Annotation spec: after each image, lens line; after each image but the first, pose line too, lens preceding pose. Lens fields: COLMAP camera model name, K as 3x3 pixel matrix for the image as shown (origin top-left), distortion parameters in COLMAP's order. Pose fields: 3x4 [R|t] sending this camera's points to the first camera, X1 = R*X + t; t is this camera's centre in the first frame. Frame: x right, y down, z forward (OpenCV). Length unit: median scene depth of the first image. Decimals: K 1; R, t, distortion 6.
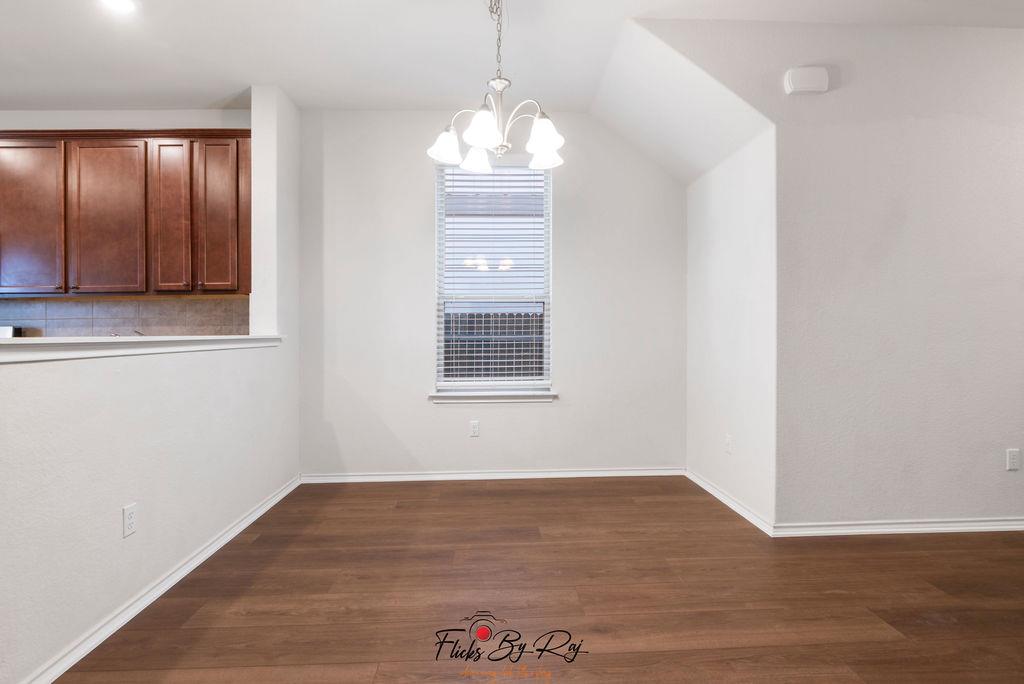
lens RADIAL K [[509.1, 0, 504.6], [0, 509.1, 329.2], [0, 0, 1]] dist [0.003974, 0.000087]
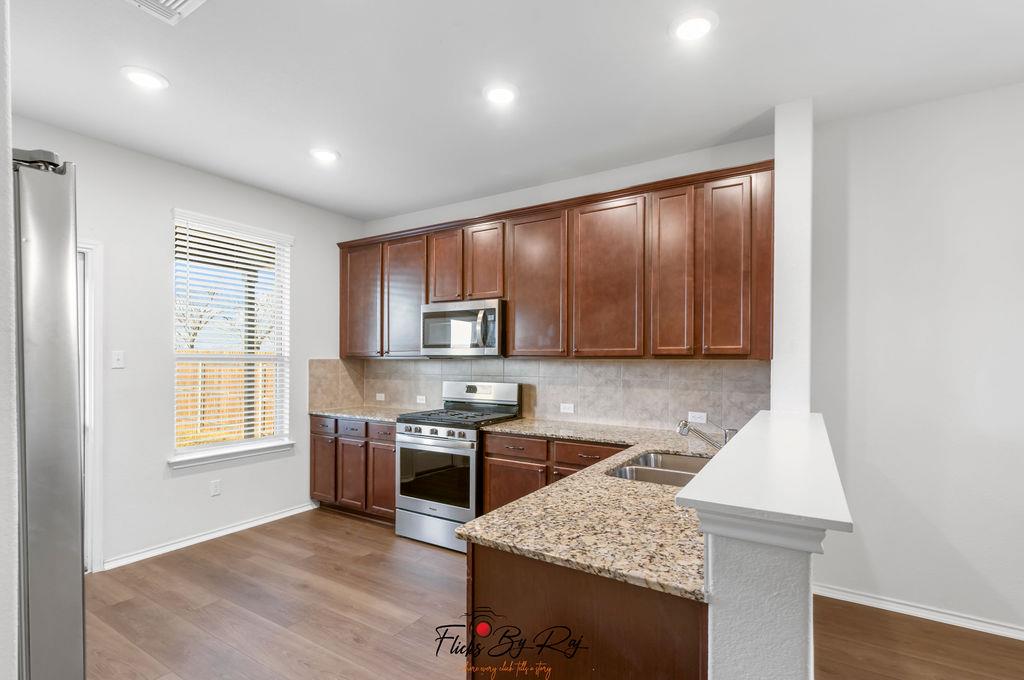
lens RADIAL K [[483.0, 0, 506.1], [0, 483.0, 357.9], [0, 0, 1]] dist [0.005159, -0.003975]
pose [[0.830449, 0.013451, -0.556933, -0.415079], [-0.008588, 0.999899, 0.011344, -0.077486], [0.557029, -0.004637, 0.830480, 0.113919]]
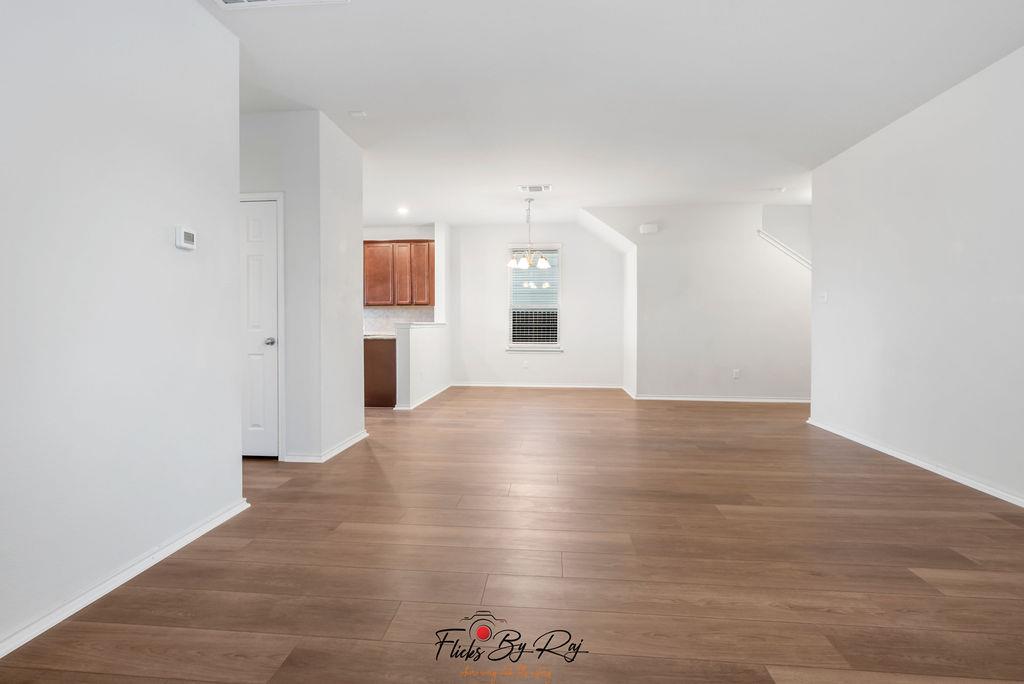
lens RADIAL K [[483.0, 0, 515.3], [0, 483.0, 334.2], [0, 0, 1]] dist [0.005159, -0.003975]
pose [[0.993739, 0.011403, -0.111147, 0.149642], [-0.007055, 0.999197, 0.039431, -0.026275], [0.111507, -0.038400, 0.993021, -1.272521]]
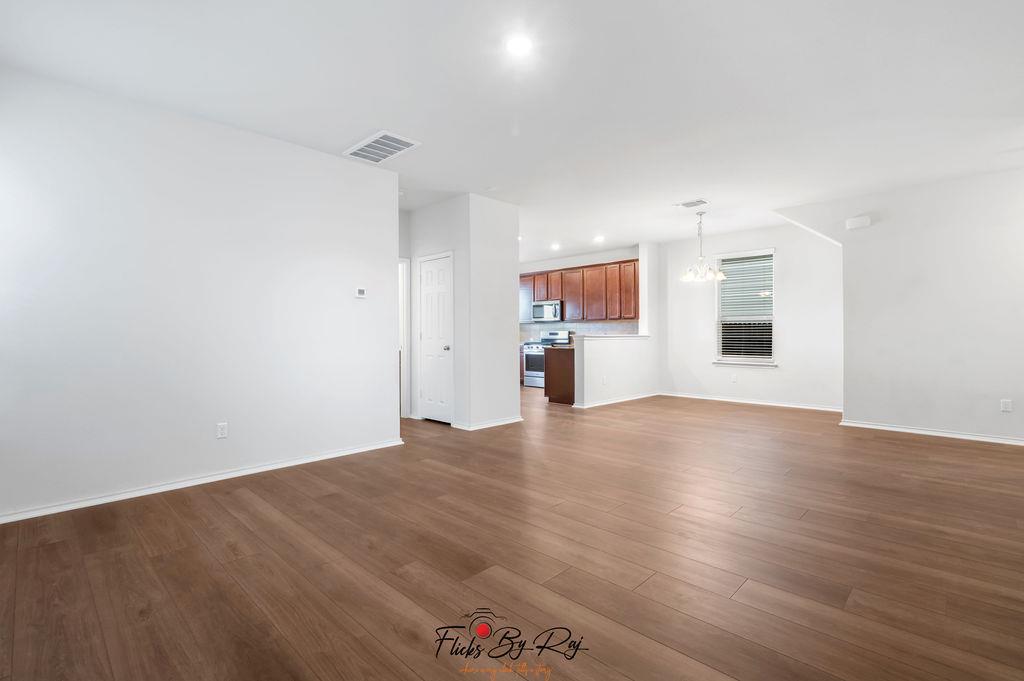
lens RADIAL K [[483.0, 0, 503.8], [0, 483.0, 338.6], [0, 0, 1]] dist [0.005159, -0.003975]
pose [[0.691663, 0.012827, -0.722106, 0.842112], [0.007228, 0.999669, 0.024680, -0.036001], [0.722184, -0.022290, 0.691342, -1.267445]]
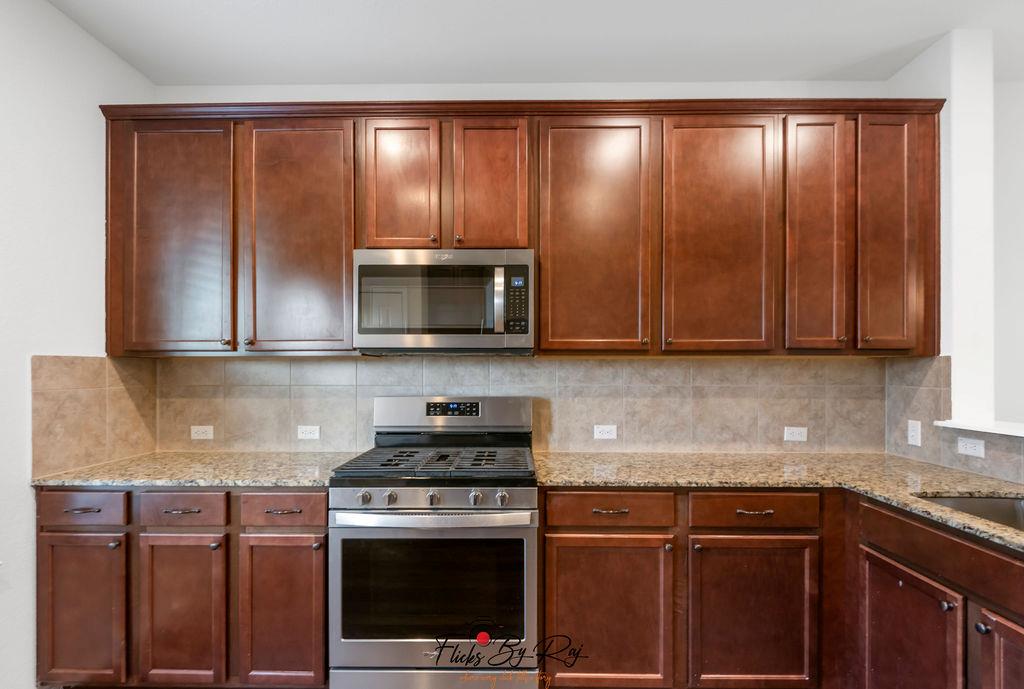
lens RADIAL K [[483.0, 0, 505.1], [0, 483.0, 368.0], [0, 0, 1]] dist [0.005159, -0.003975]
pose [[0.999212, 0.012216, -0.037770, -1.020210], [-0.012123, 0.999923, 0.002697, -0.048099], [0.037800, -0.002237, 0.999283, 0.373297]]
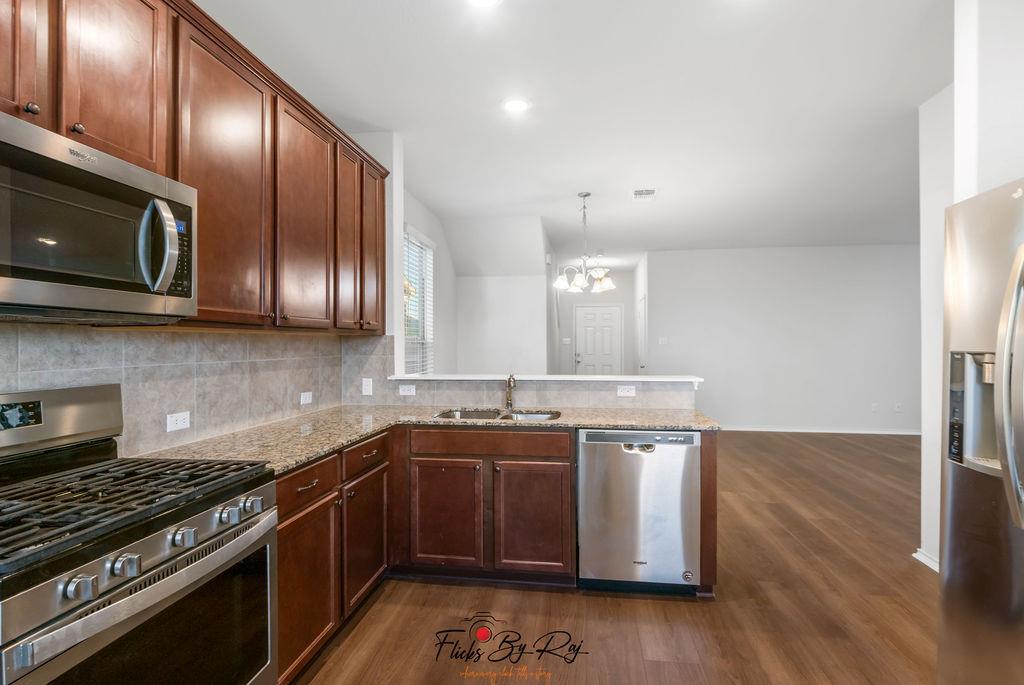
lens RADIAL K [[503.7, 0, 508.3], [0, 503.7, 347.2], [0, 0, 1]] dist [0.018864, 0.000211]
pose [[0.175661, 0.004070, 0.984442, -1.425756], [-0.004421, 0.999985, -0.003345, -0.042492], [-0.984441, -0.003764, 0.175676, 0.590724]]
